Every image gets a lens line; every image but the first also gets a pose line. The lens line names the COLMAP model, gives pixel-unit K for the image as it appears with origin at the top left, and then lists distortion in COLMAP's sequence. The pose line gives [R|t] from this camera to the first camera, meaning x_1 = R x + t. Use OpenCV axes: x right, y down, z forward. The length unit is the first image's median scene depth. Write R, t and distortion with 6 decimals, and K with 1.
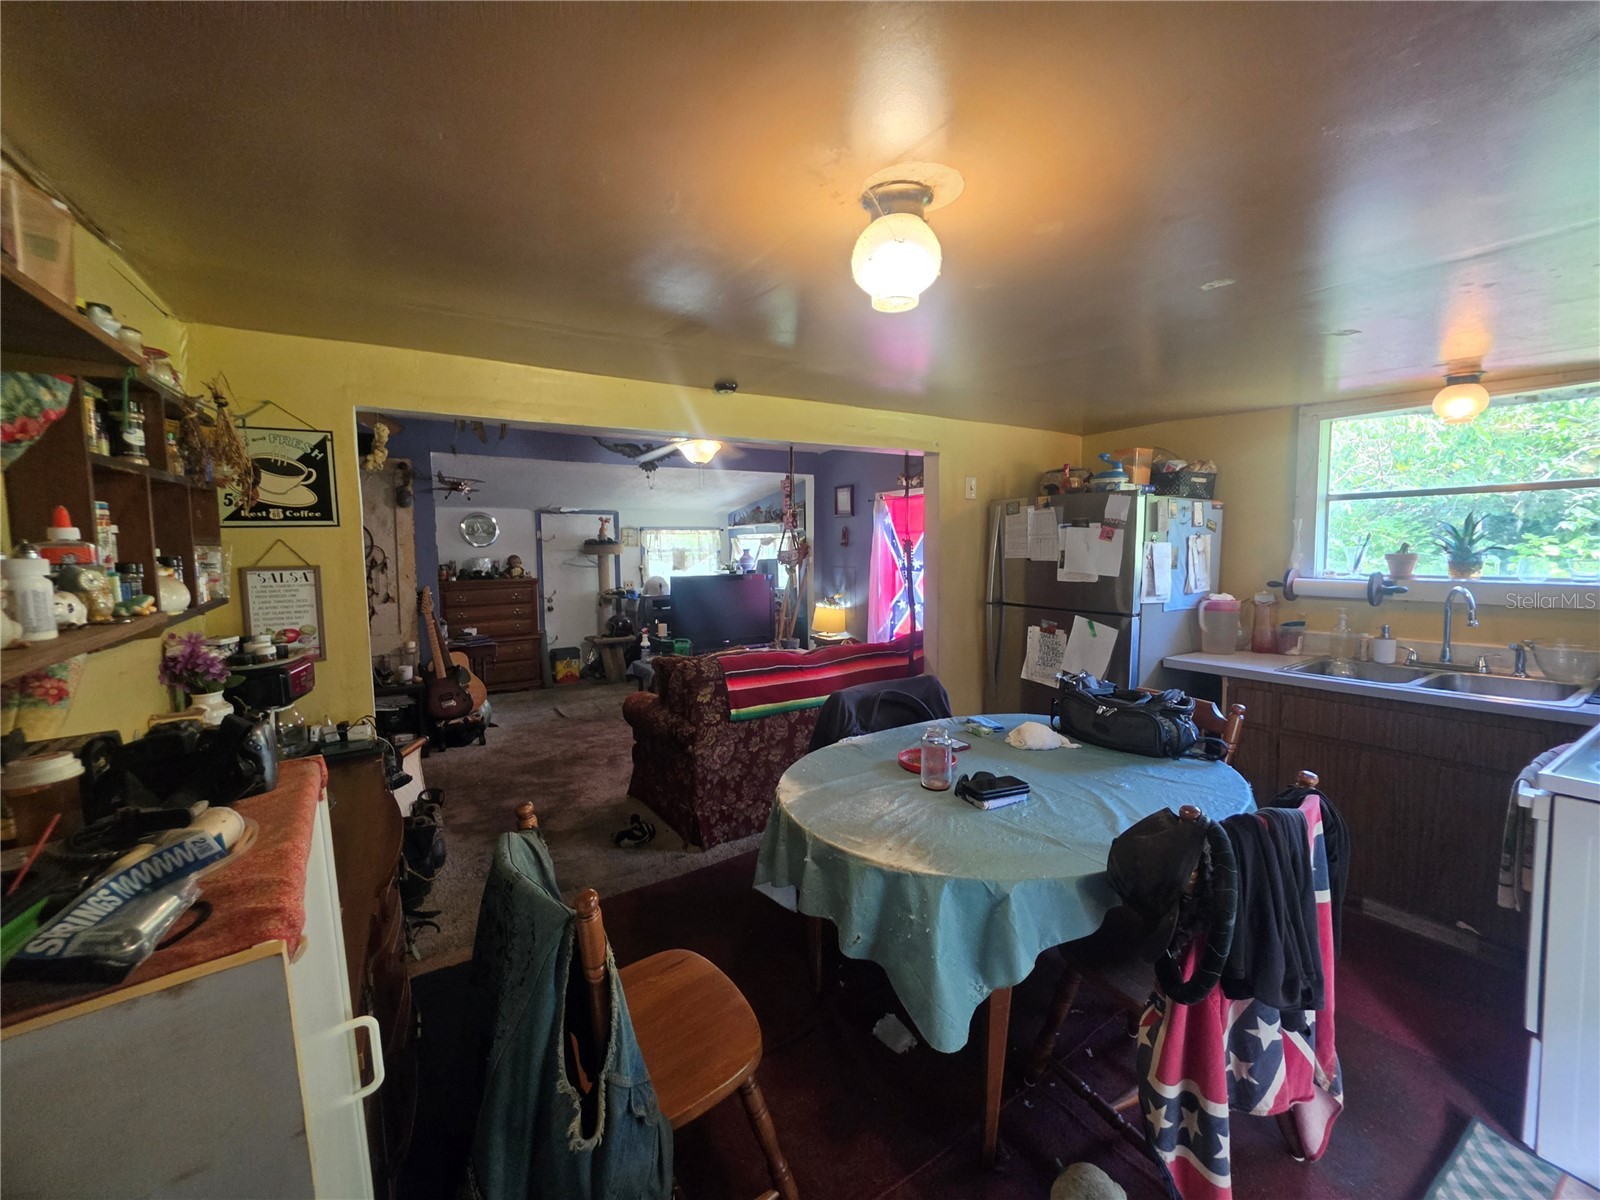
lens RADIAL K [[647.3, 0, 792.9], [0, 647.3, 591.6], [0, 0, 1]] dist [-0.002389, -0.000087]
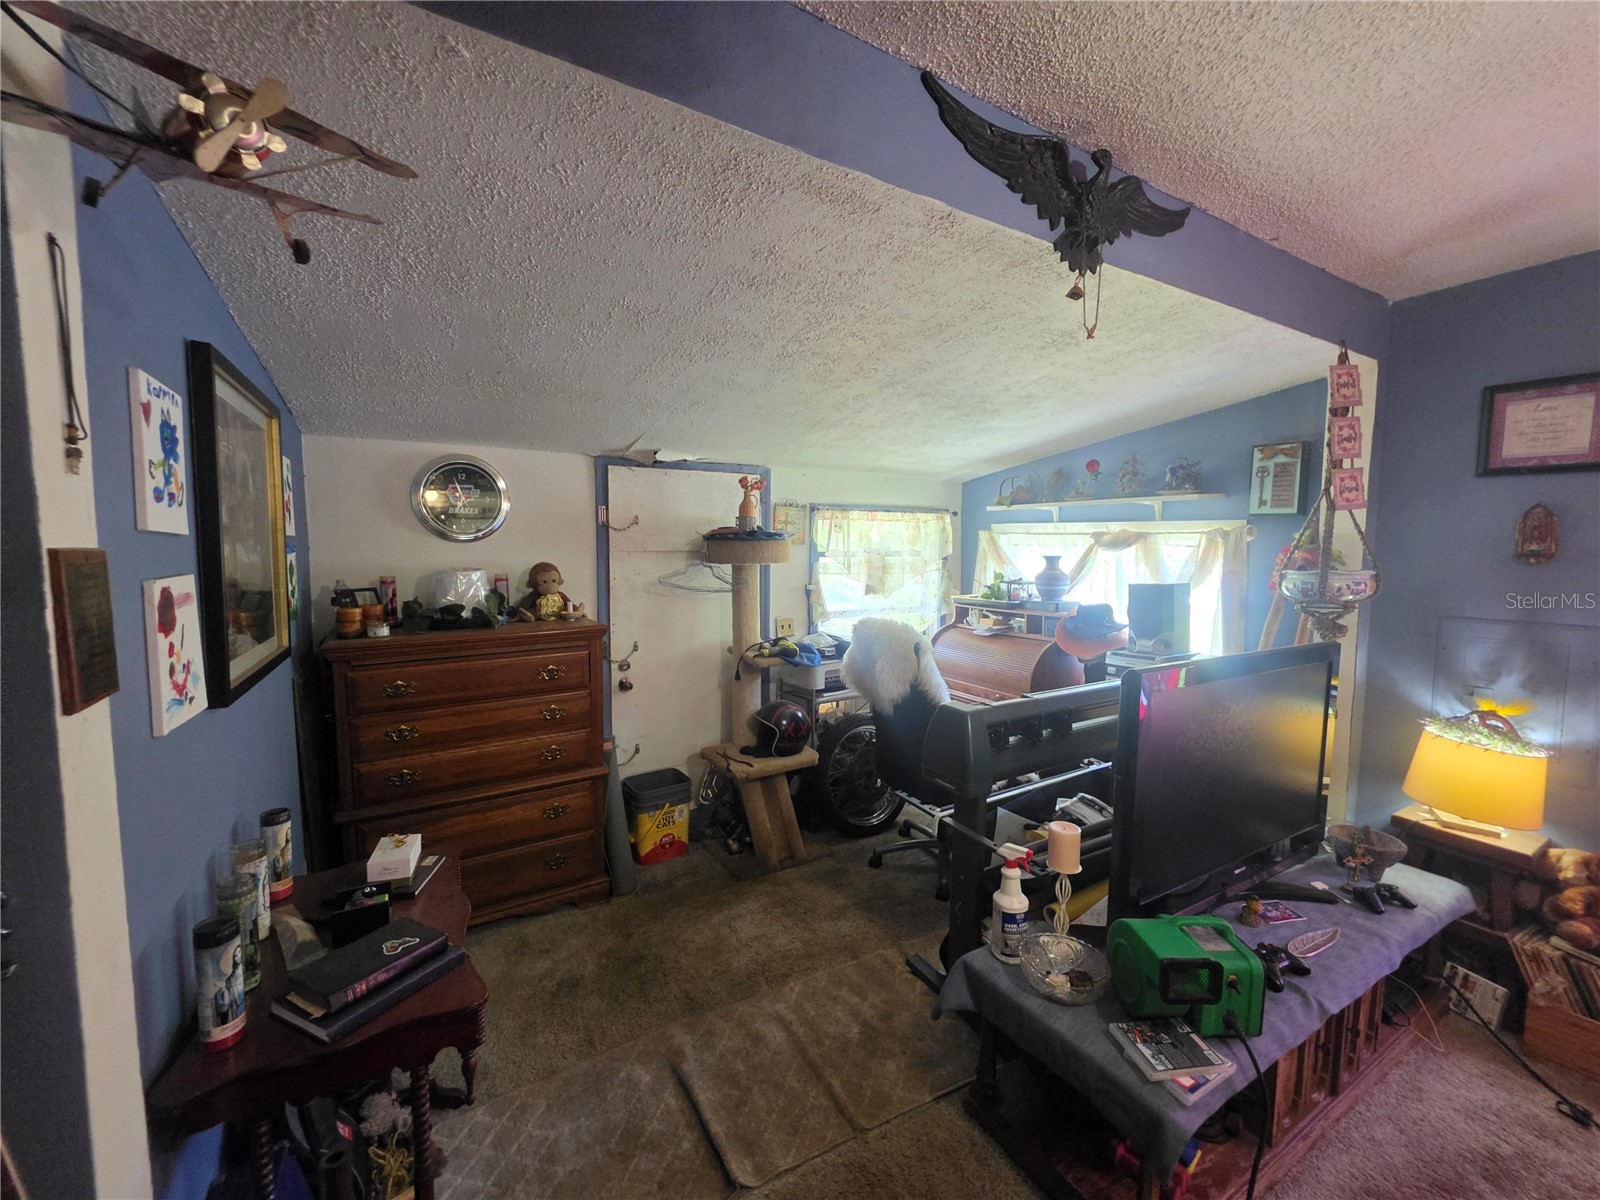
lens RADIAL K [[644.7, 0, 800.0], [0, 644.7, 589.3], [0, 0, 1]] dist [-0.003720, 0.000242]
pose [[0.999788, 0.018960, -0.008088, -0.281508], [-0.018885, 0.999779, 0.009253, -0.049398], [0.008262, -0.009098, 0.999924, 0.628120]]
